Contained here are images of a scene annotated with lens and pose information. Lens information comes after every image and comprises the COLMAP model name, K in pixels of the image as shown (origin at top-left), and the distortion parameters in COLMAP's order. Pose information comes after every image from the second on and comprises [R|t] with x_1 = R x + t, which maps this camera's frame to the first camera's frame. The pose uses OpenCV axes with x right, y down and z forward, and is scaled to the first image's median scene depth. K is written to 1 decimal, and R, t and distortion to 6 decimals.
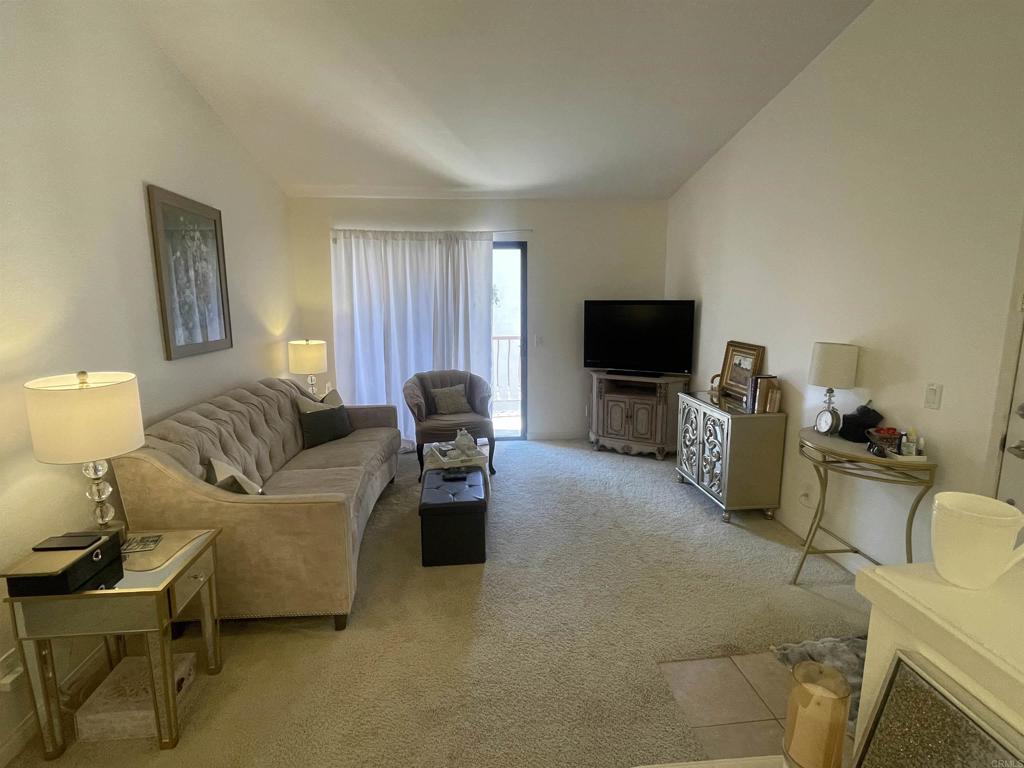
lens RADIAL K [[504.7, 0, 511.8], [0, 504.7, 387.3], [0, 0, 1]] dist [-0.000297, -0.000051]
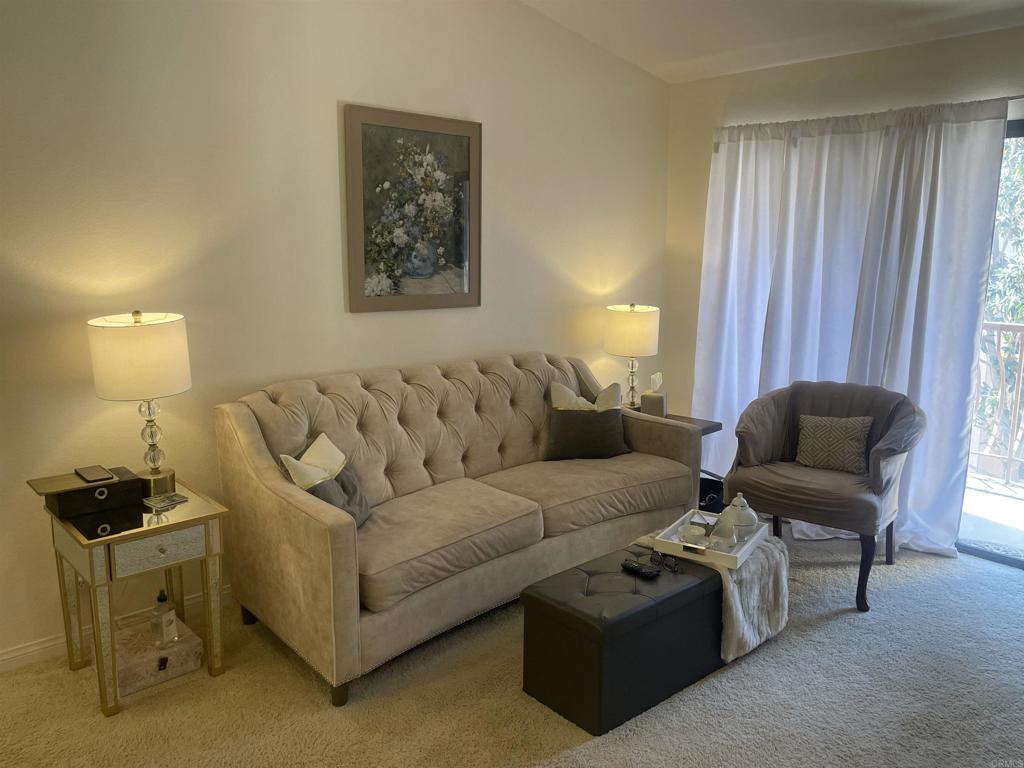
lens RADIAL K [[807.0, 0, 511.0], [0, 807.0, 378.6], [0, 0, 1]] dist [0.058157, -0.017002]
pose [[0.586635, 0.156391, -0.794608, 0.395967], [-0.156145, 0.984609, 0.078509, -0.063527], [0.794656, 0.078018, 0.602026, 0.279183]]
